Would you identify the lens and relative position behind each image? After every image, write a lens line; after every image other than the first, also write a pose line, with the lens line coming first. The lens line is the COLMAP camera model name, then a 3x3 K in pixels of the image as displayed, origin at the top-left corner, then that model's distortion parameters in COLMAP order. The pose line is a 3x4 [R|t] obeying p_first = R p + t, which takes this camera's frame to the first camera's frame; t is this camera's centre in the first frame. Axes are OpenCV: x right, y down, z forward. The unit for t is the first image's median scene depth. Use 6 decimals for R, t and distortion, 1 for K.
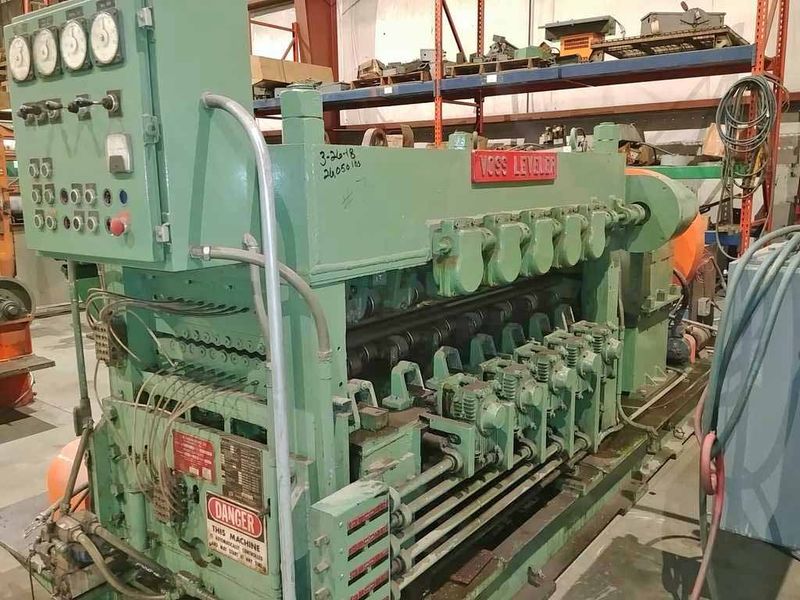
lens RADIAL K [[682.3, 0, 400.0], [0, 682.3, 300.0], [0, 0, 1]] dist [0.131316, -0.197468]
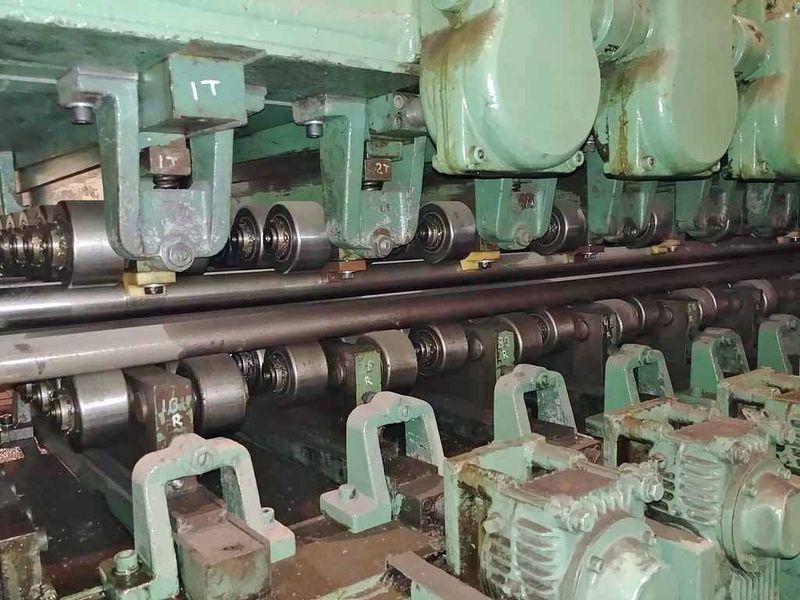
lens RADIAL K [[682.3, 0, 400.0], [0, 682.3, 300.0], [0, 0, 1]] dist [0.131316, -0.197468]
pose [[0.962531, 0.009451, -0.271008, 0.108714], [-0.028616, 0.997352, -0.066852, 0.062138], [0.269658, 0.072102, 0.960253, 0.623779]]
